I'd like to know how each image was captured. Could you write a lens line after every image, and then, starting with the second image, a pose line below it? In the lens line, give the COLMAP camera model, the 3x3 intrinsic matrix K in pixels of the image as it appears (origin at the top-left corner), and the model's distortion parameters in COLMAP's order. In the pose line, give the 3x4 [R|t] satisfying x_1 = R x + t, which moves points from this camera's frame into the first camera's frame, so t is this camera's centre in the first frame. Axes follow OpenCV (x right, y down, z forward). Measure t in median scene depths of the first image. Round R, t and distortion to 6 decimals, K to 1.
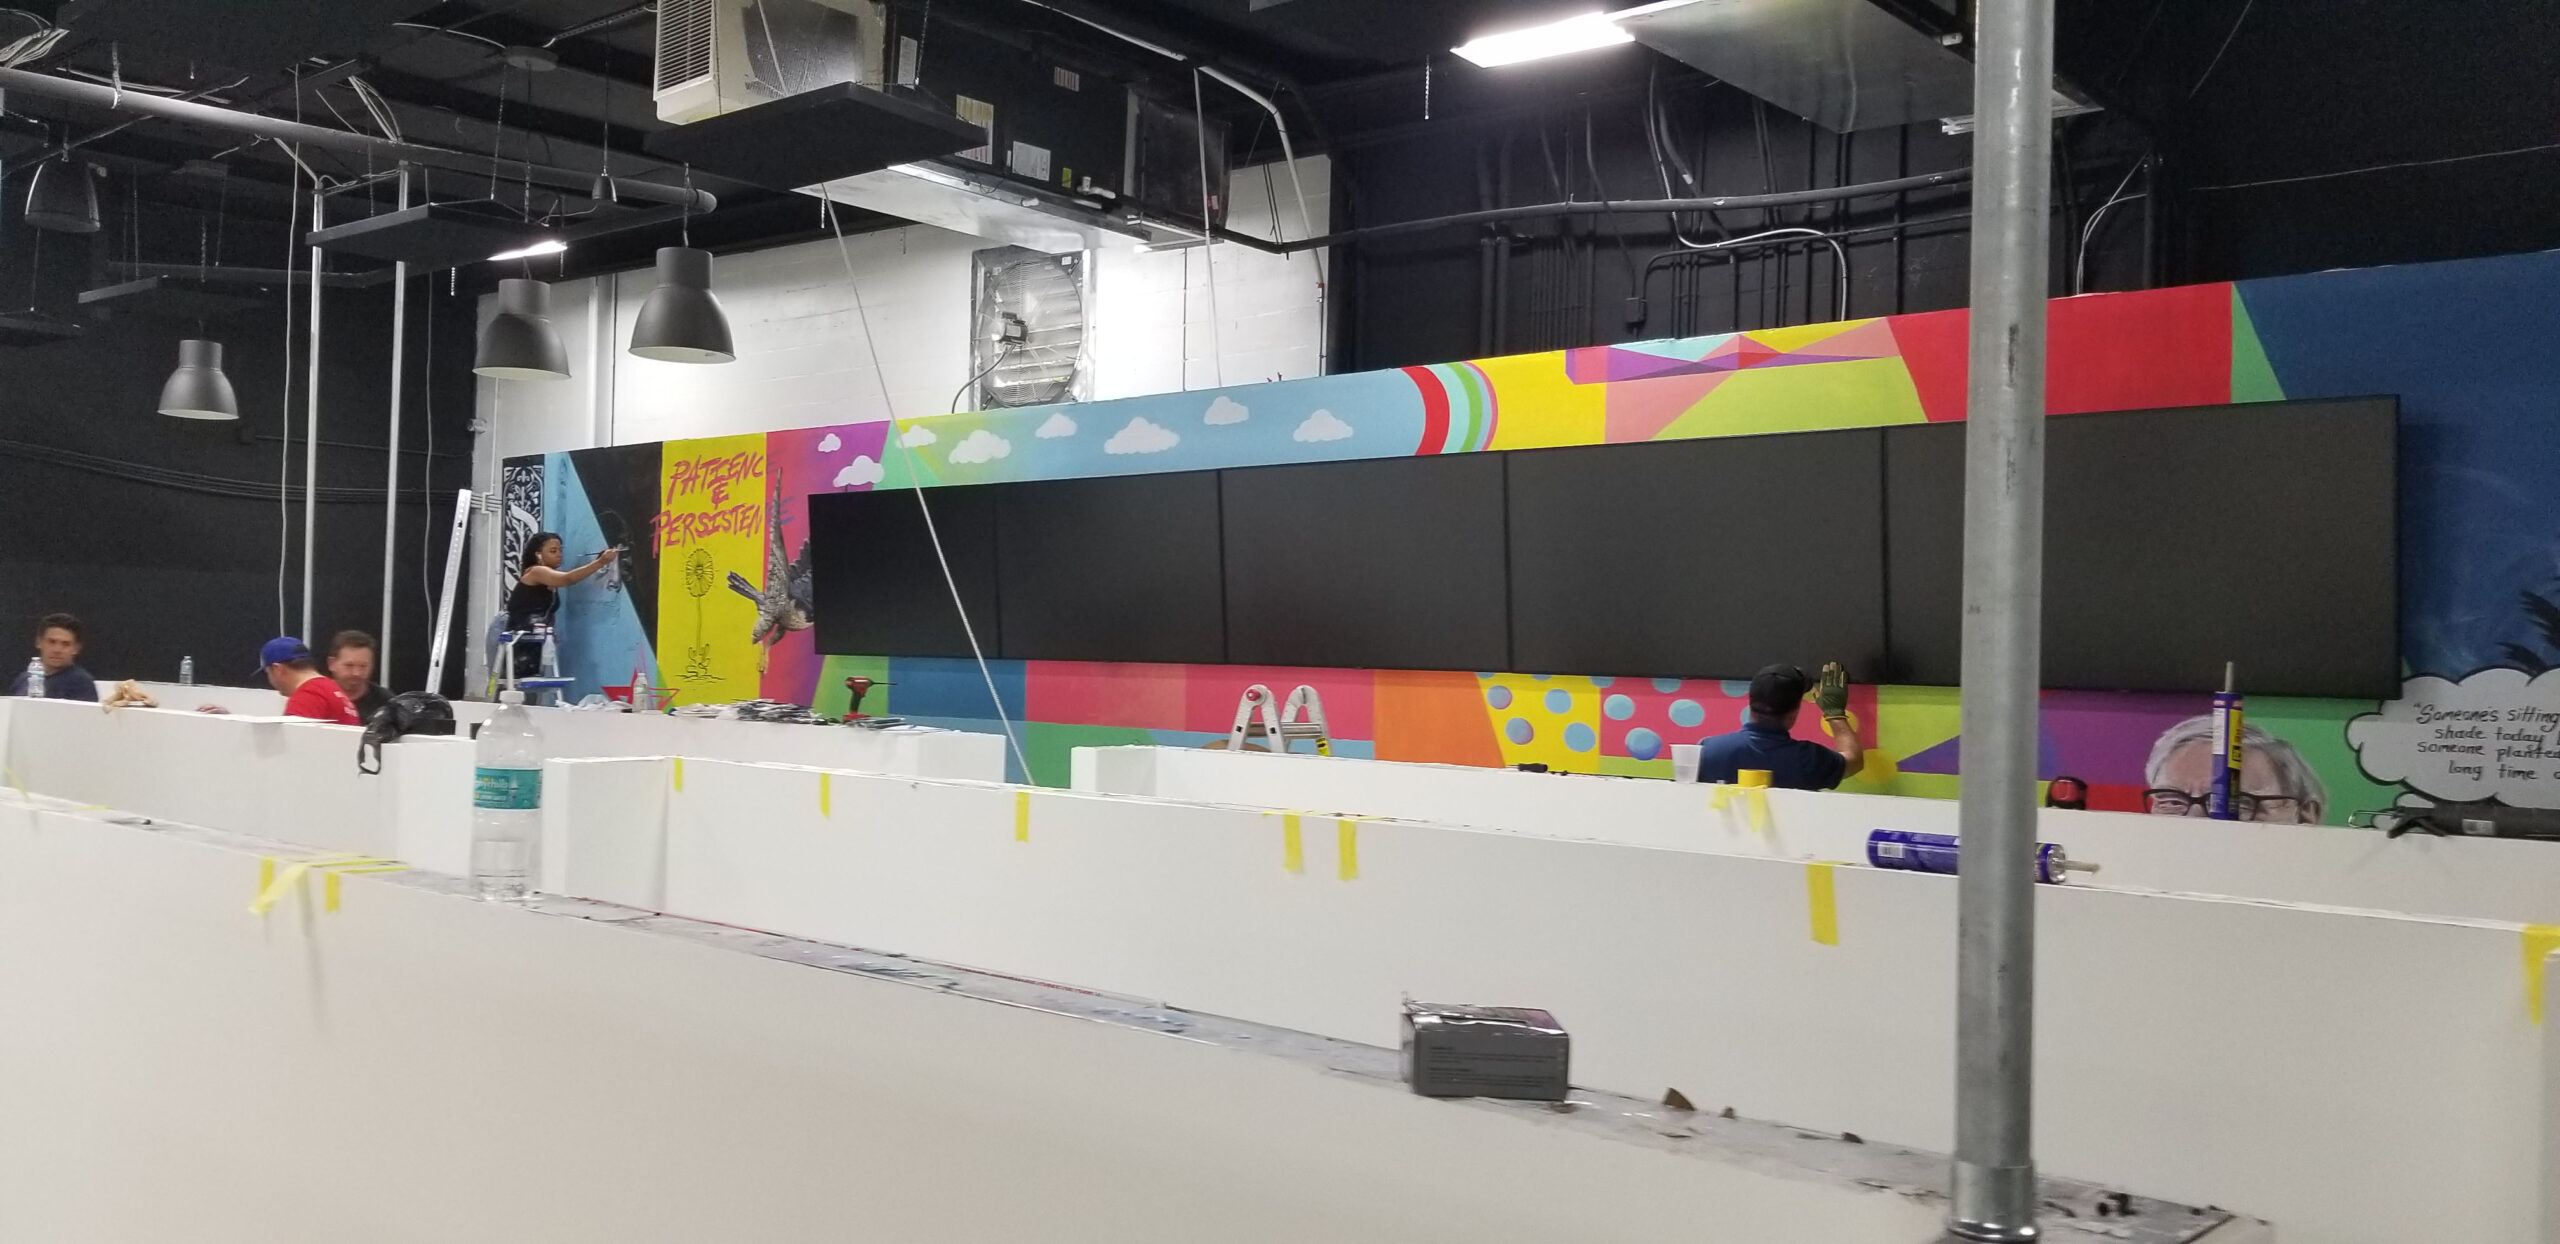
lens RADIAL K [[1936.6, 0, 1285.8], [0, 1936.6, 628.5], [0, 0, 1]] dist [0.008532, -0.000540]
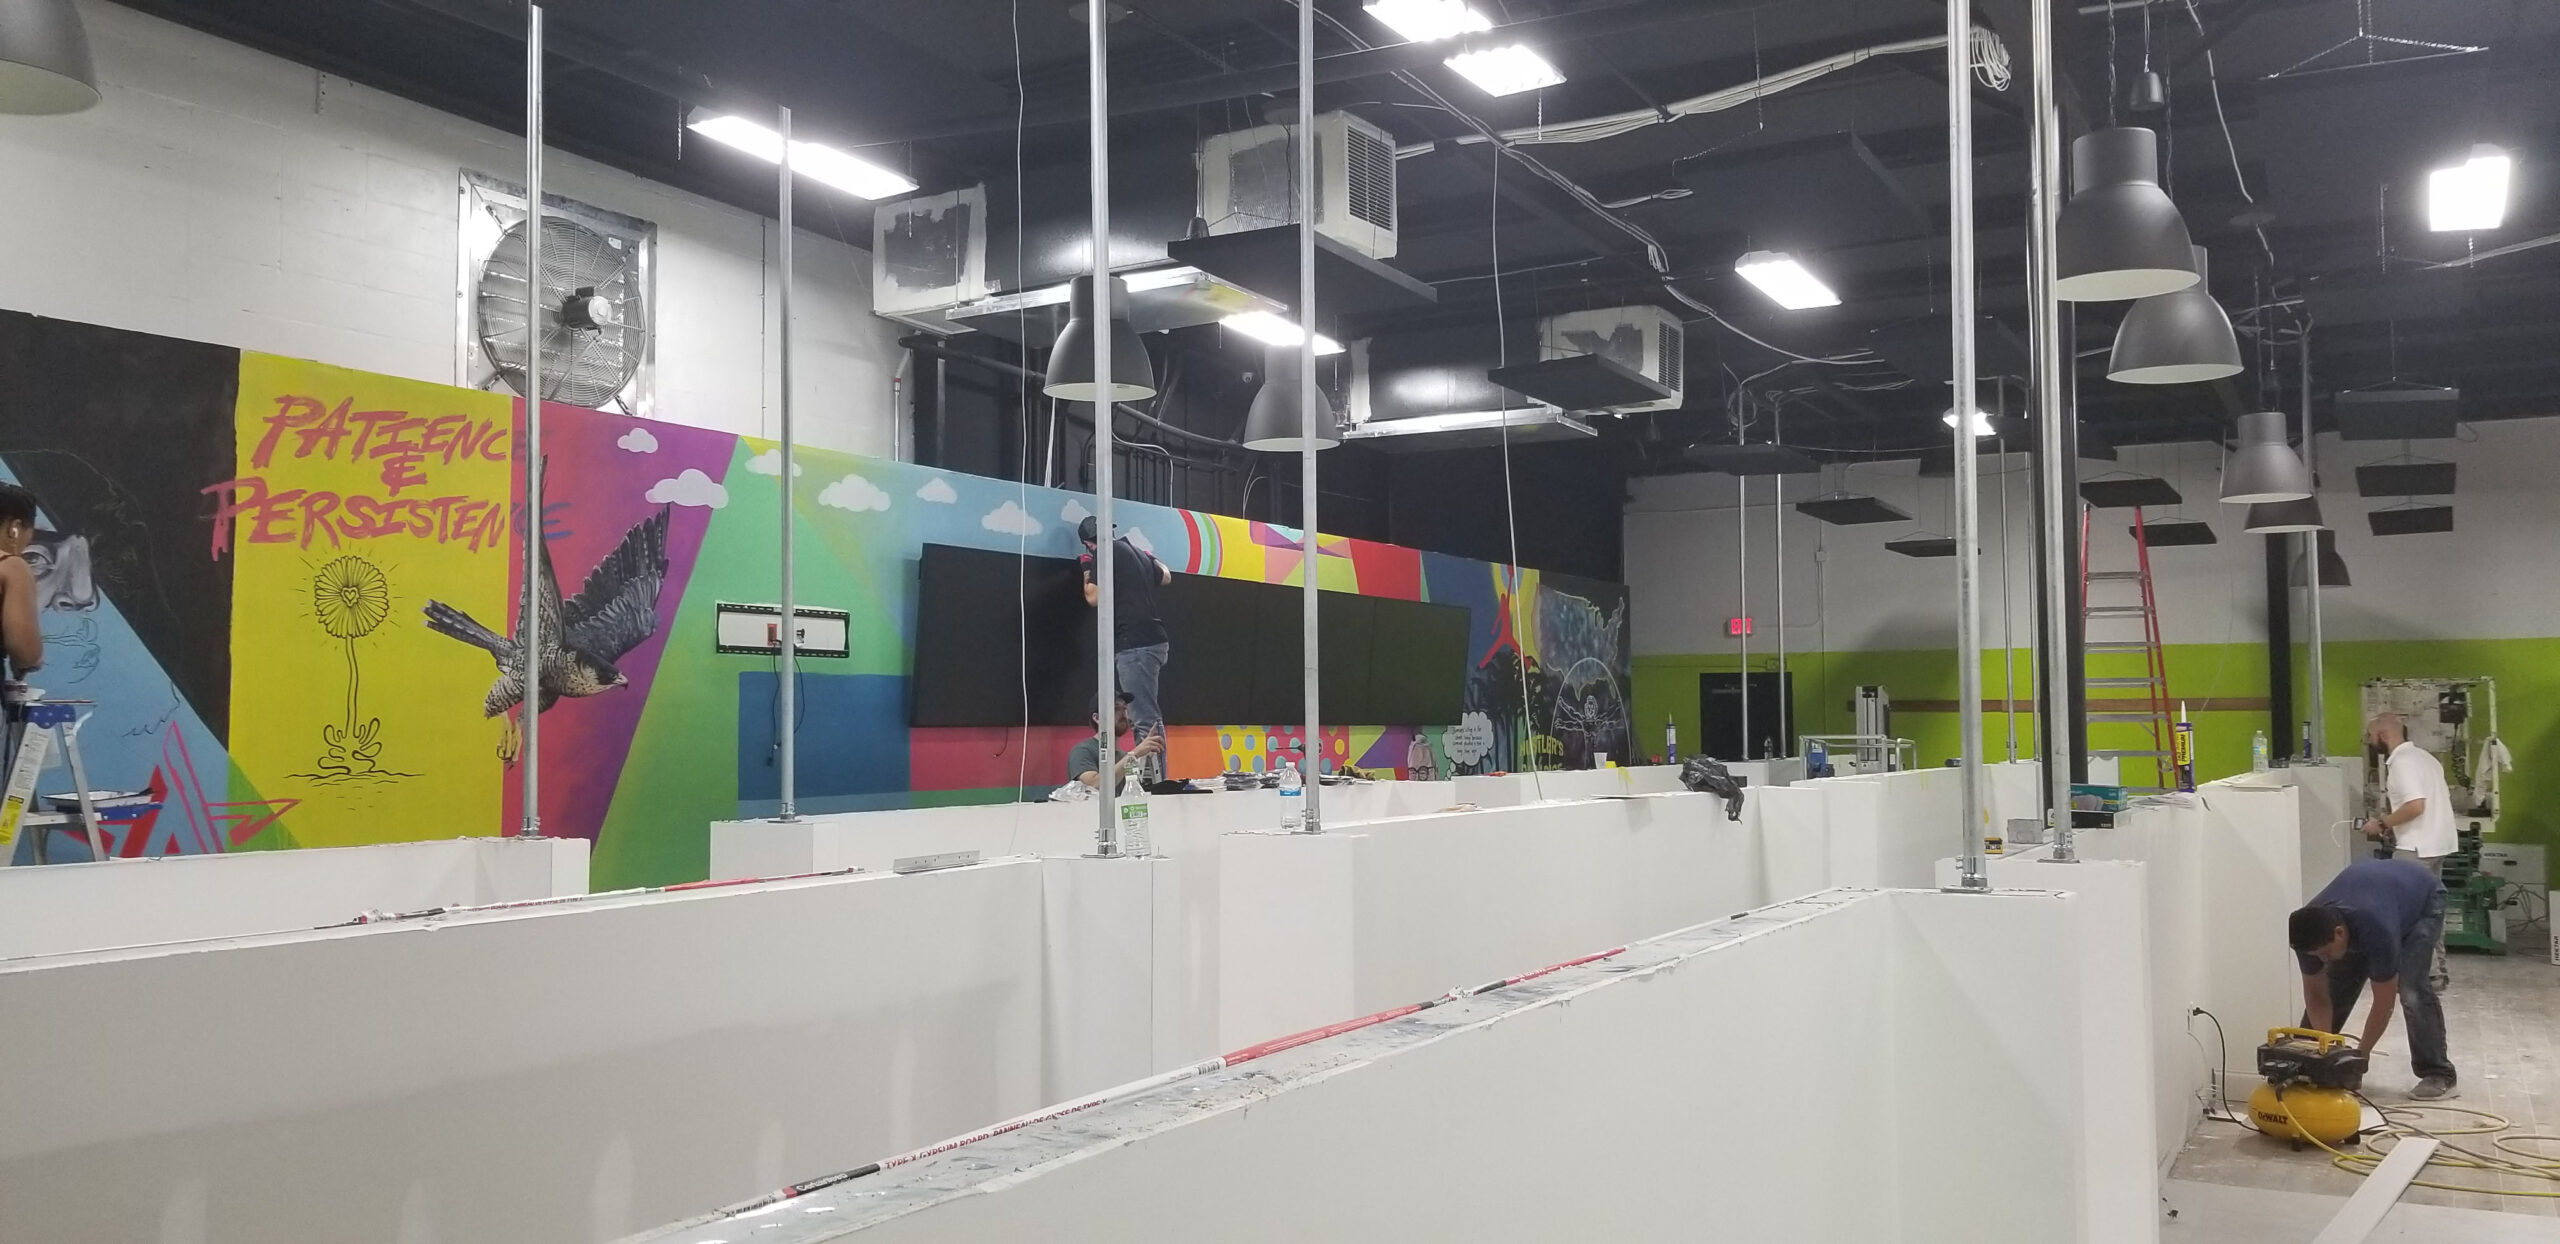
lens RADIAL K [[1936.6, 0, 1284.8], [0, 1936.6, 619.7], [0, 0, 1]] dist [0.008532, -0.000540]
pose [[-0.180516, 0.033596, 0.982998, -0.949262], [-0.009995, 0.999302, -0.035988, -0.003722], [-0.983521, -0.016322, -0.180054, 0.844380]]
